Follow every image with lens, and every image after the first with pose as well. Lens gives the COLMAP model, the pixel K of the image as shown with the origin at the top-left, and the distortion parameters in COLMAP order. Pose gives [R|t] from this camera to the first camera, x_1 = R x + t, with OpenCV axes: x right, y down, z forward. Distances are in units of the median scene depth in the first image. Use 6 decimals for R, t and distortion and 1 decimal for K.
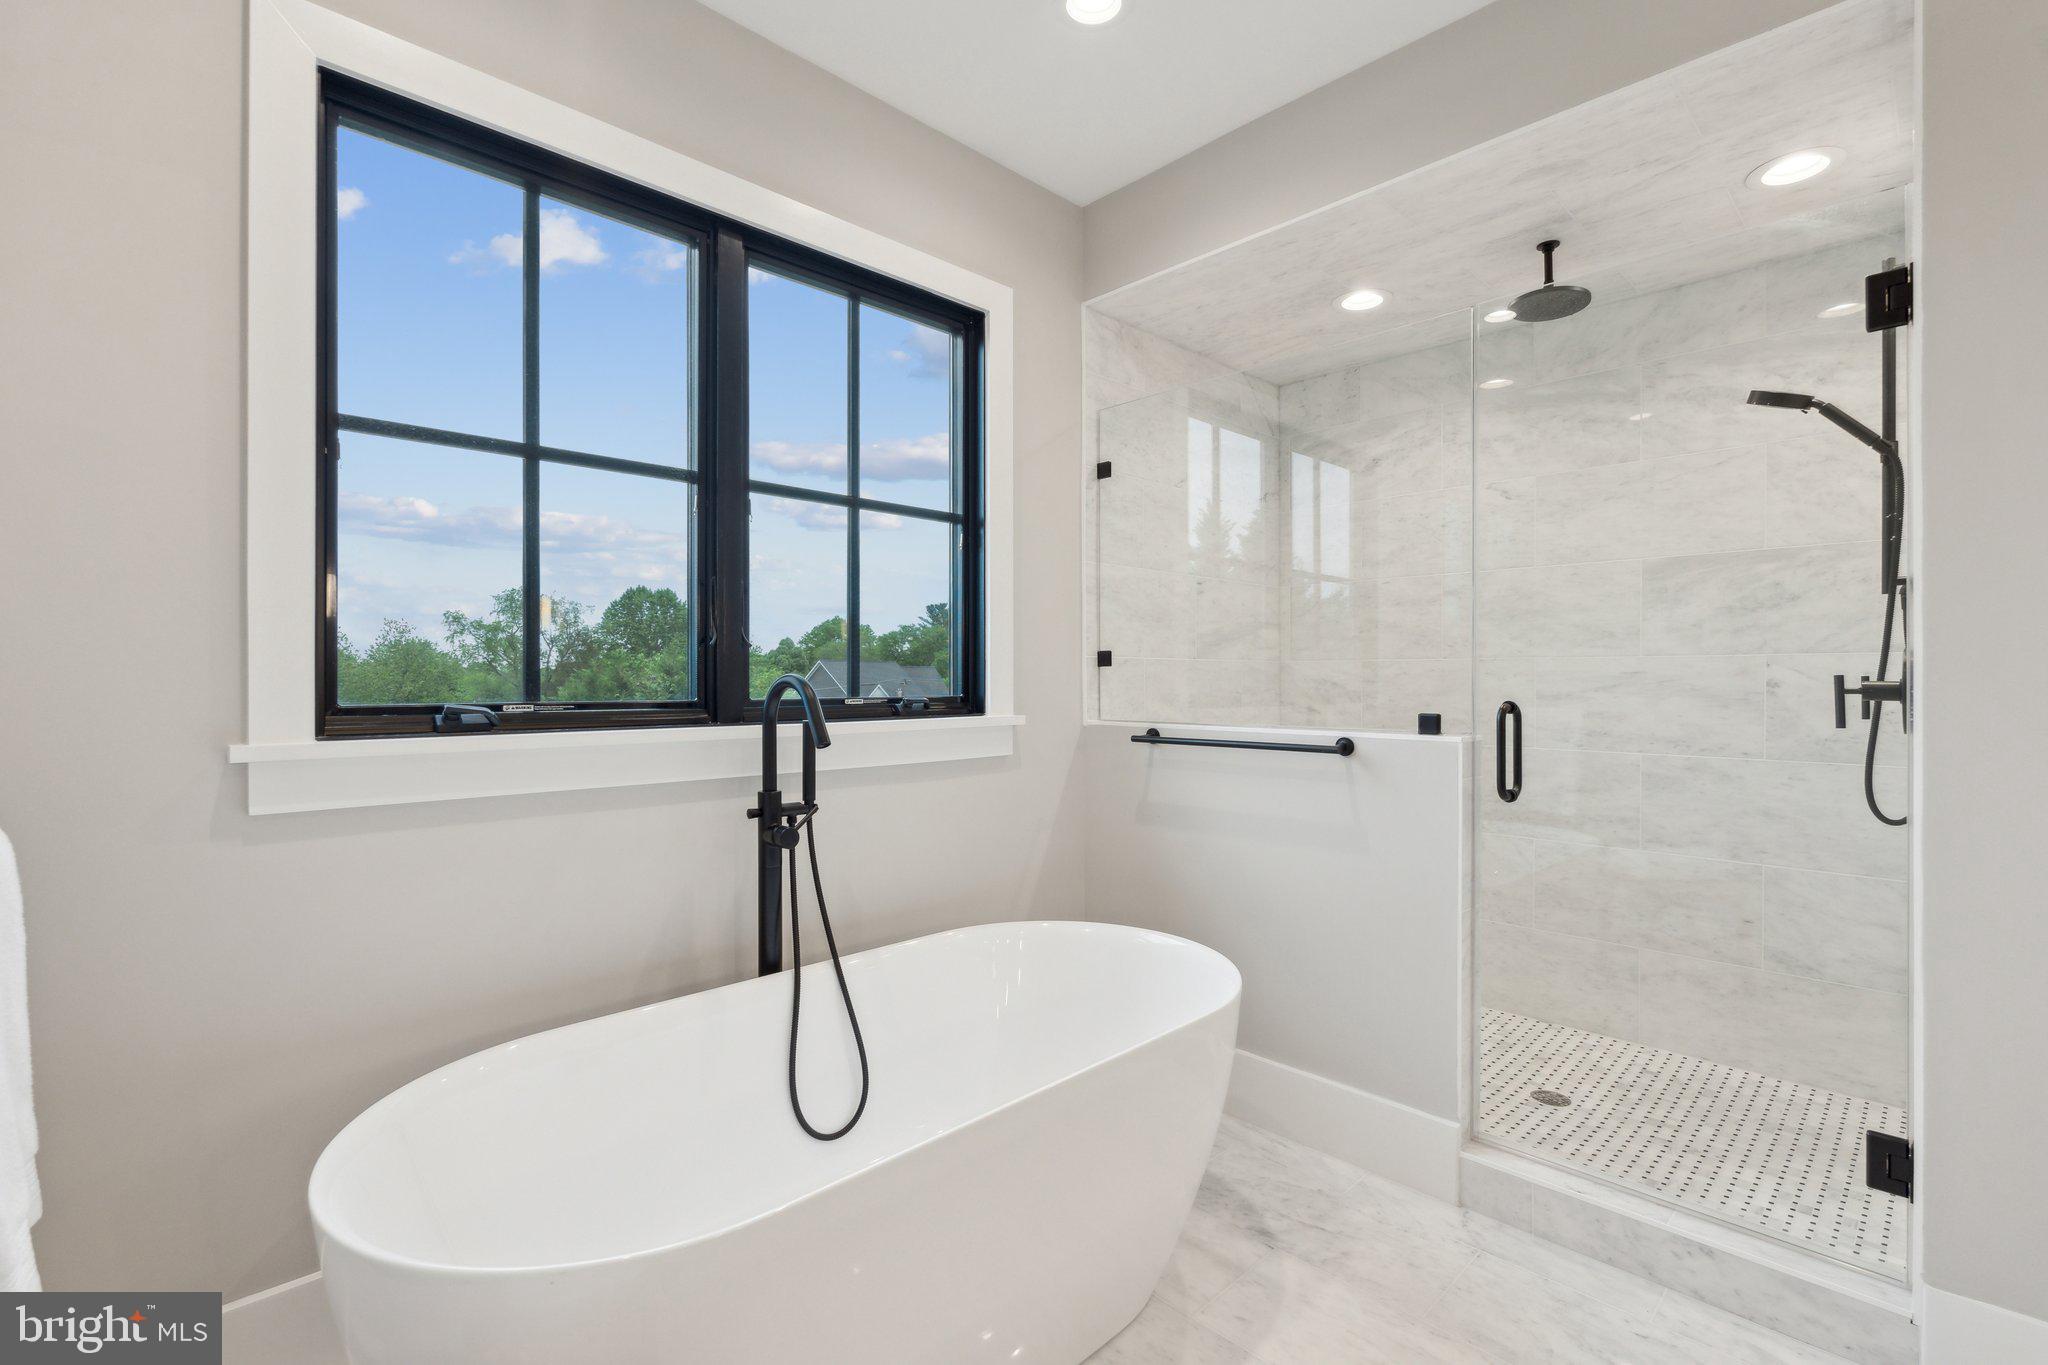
lens RADIAL K [[916.1, 0, 1016.0], [0, 916.1, 676.1], [0, 0, 1]] dist [-0.003065, -0.000442]
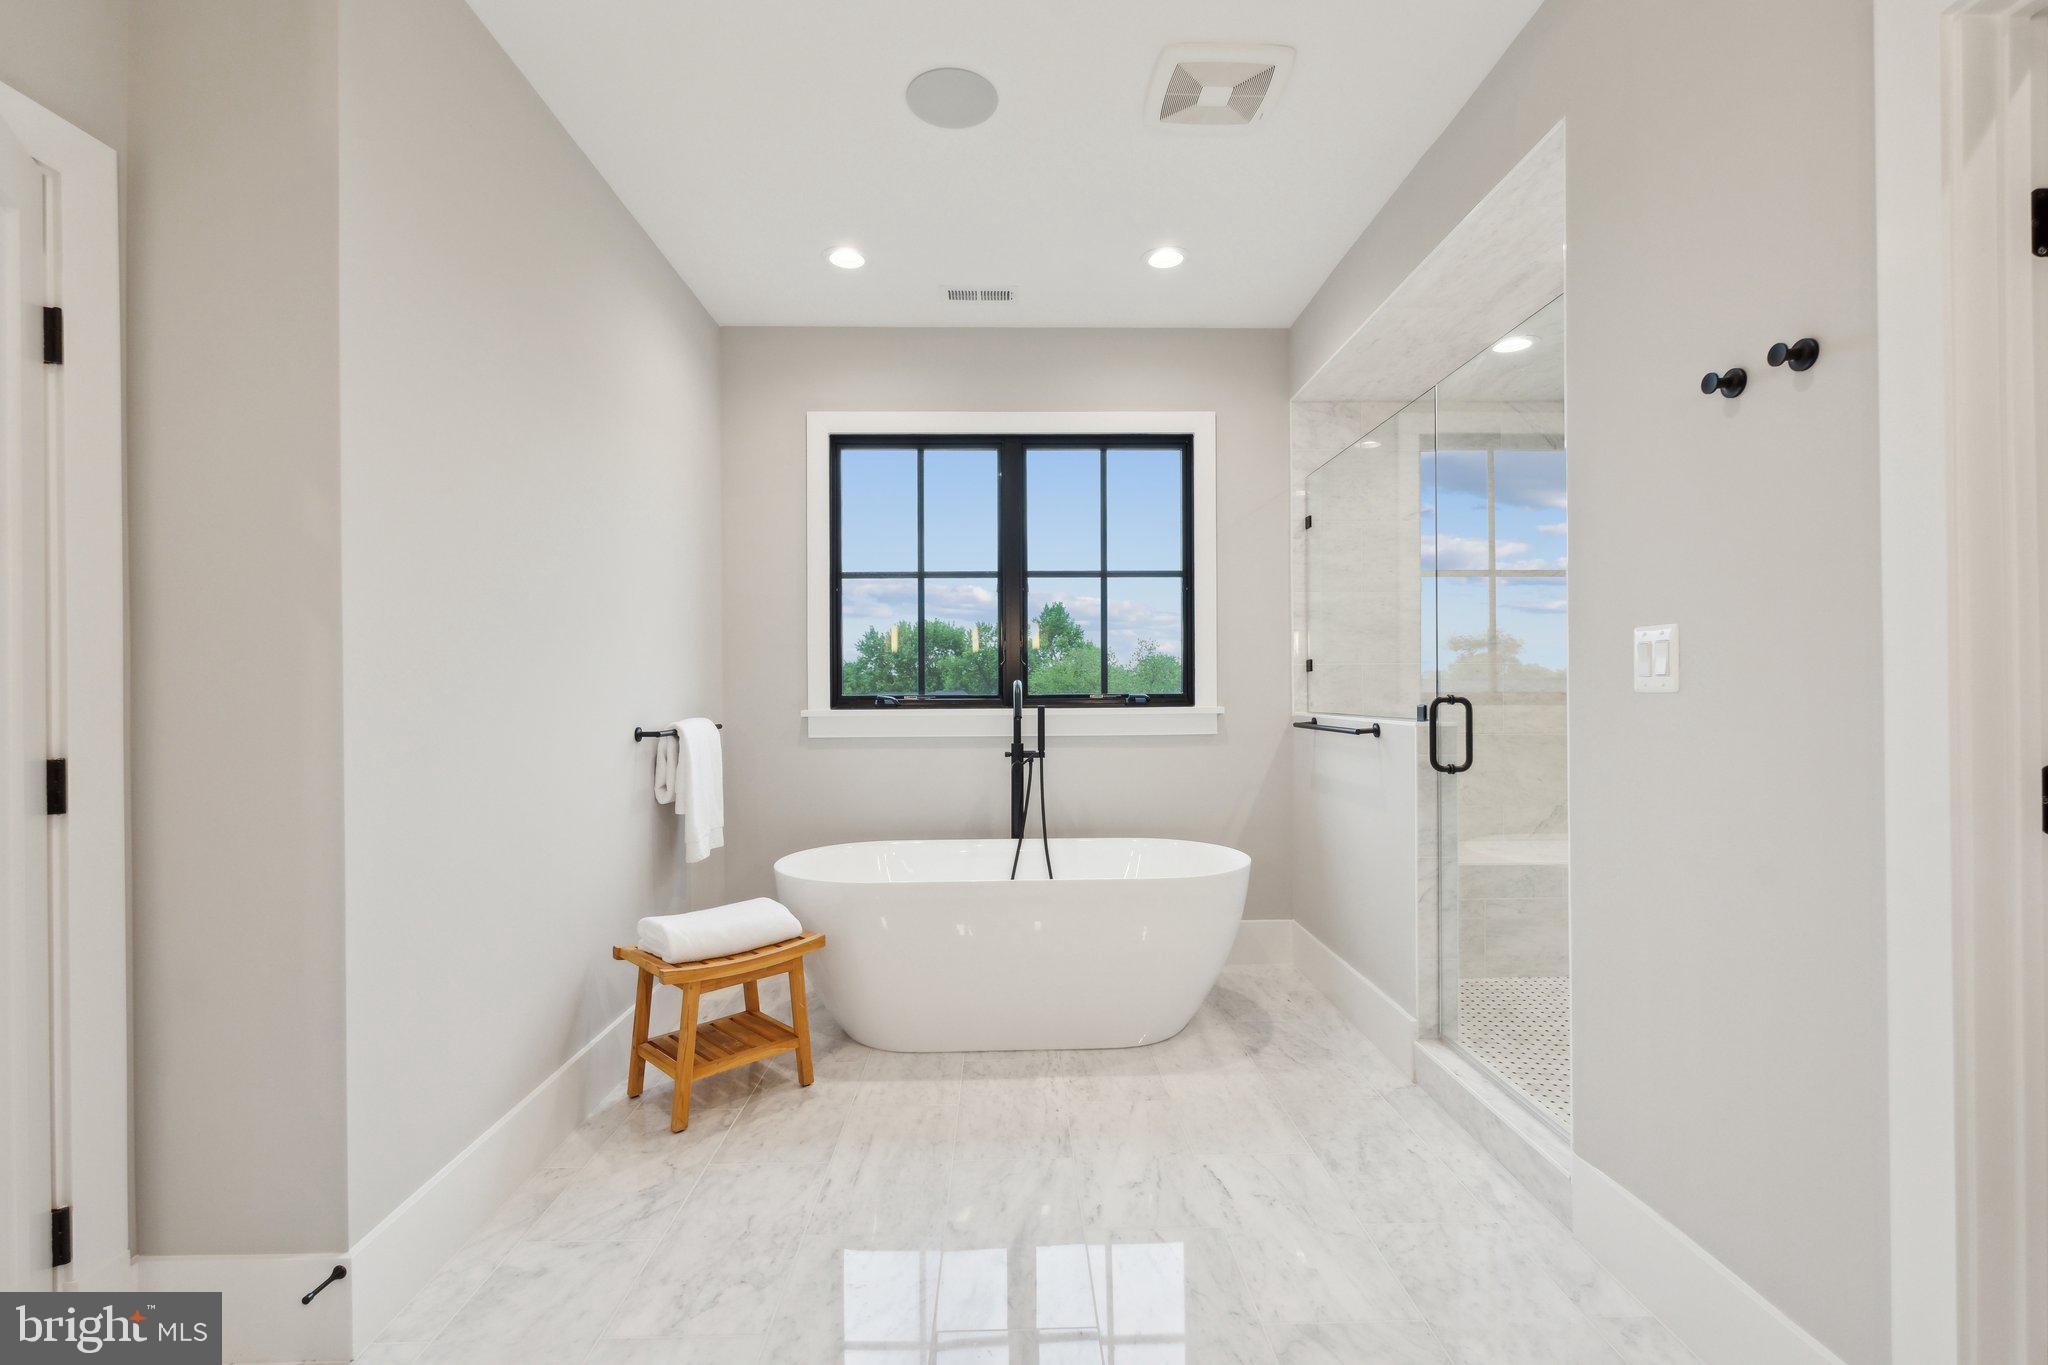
lens RADIAL K [[916.1, 0, 1034.8], [0, 916.1, 682.3], [0, 0, 1]] dist [-0.003065, -0.000442]
pose [[0.738054, -0.008926, -0.674683, 0.913439], [0.008411, 0.999957, -0.004029, 0.009056], [0.674689, -0.002701, 0.738097, -0.309241]]
